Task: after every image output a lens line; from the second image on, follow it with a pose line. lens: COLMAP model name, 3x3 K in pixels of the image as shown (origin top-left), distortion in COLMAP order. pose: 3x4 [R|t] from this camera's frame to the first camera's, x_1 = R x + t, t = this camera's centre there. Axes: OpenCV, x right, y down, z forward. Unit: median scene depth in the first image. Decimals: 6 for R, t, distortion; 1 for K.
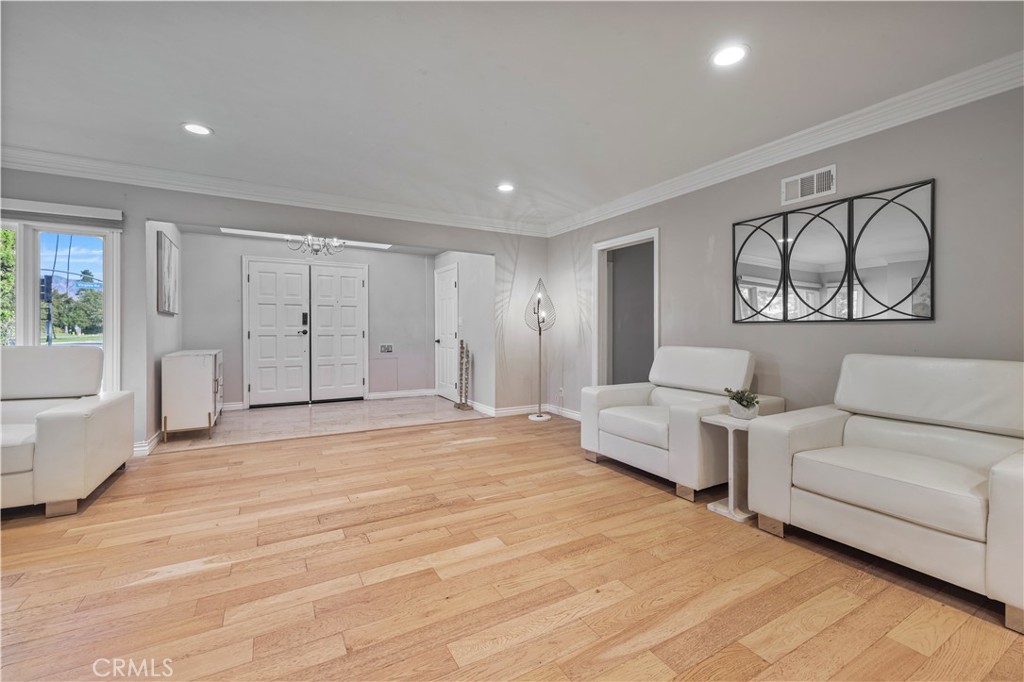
lens RADIAL K [[430.9, 0, 515.2], [0, 430.9, 332.2], [0, 0, 1]] dist [-0.000792, 0.000074]
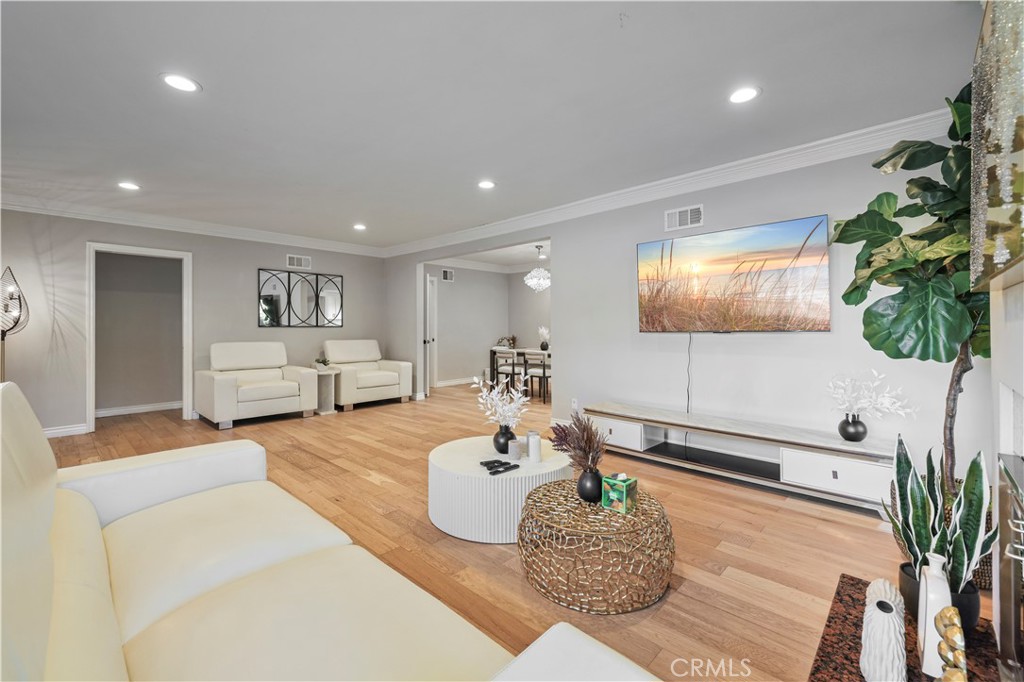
lens RADIAL K [[430.9, 0, 504.7], [0, 430.9, 326.9], [0, 0, 1]] dist [-0.000792, 0.000074]
pose [[-0.283325, -0.001186, 0.959023, -1.585698], [0.007202, 0.999968, 0.003364, -0.023294], [-0.958997, 0.007860, -0.283308, 0.627524]]
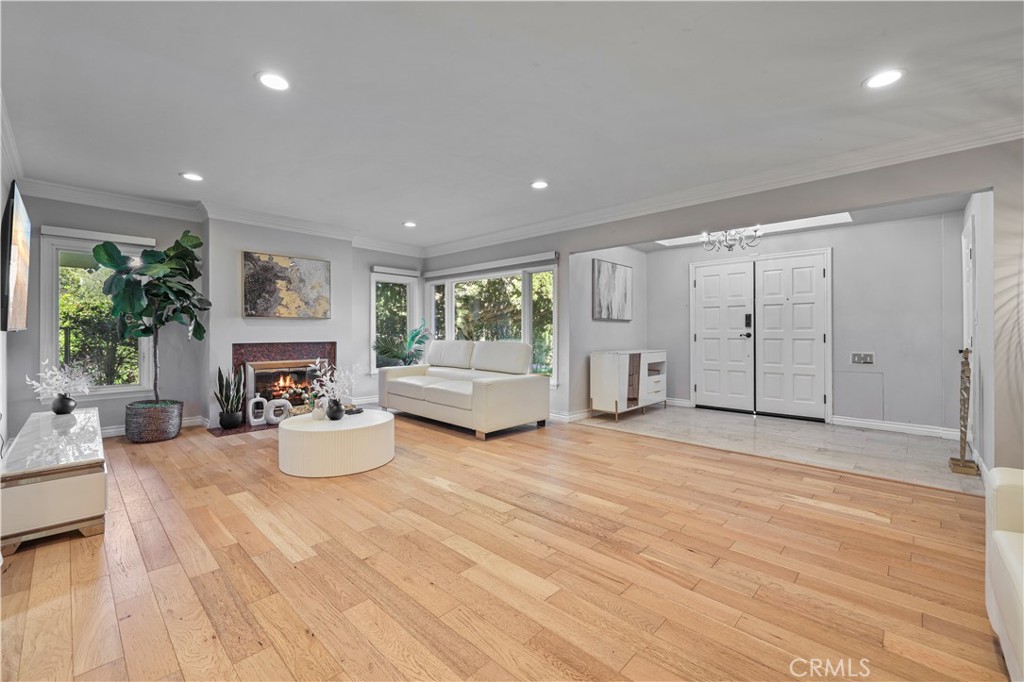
lens RADIAL K [[430.9, 0, 499.9], [0, 430.9, 331.9], [0, 0, 1]] dist [-0.000792, 0.000074]
pose [[0.265786, -0.003952, -0.964024, 0.517956], [-0.004870, 0.999973, -0.005442, 0.000648], [0.964020, 0.006141, 0.265759, 0.496447]]
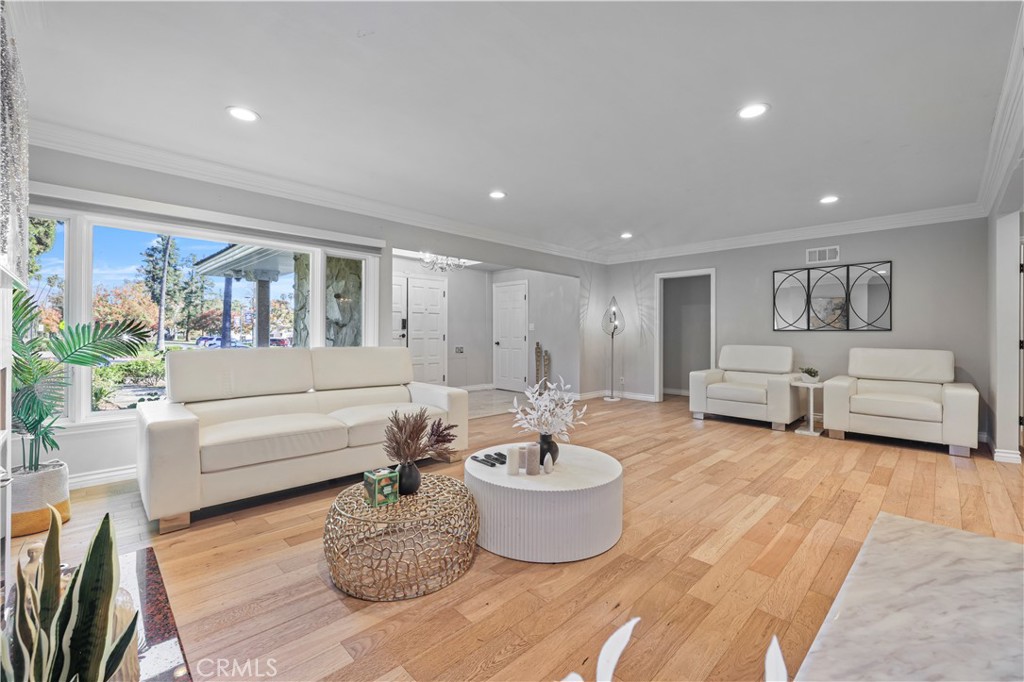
lens RADIAL K [[430.9, 0, 520.0], [0, 430.9, 331.2], [0, 0, 1]] dist [-0.000792, 0.000074]
pose [[0.963923, 0.002926, 0.266167, -1.000525], [-0.000512, 0.999958, -0.009139, -0.004389], [-0.266182, 0.008674, 0.963884, -0.388927]]
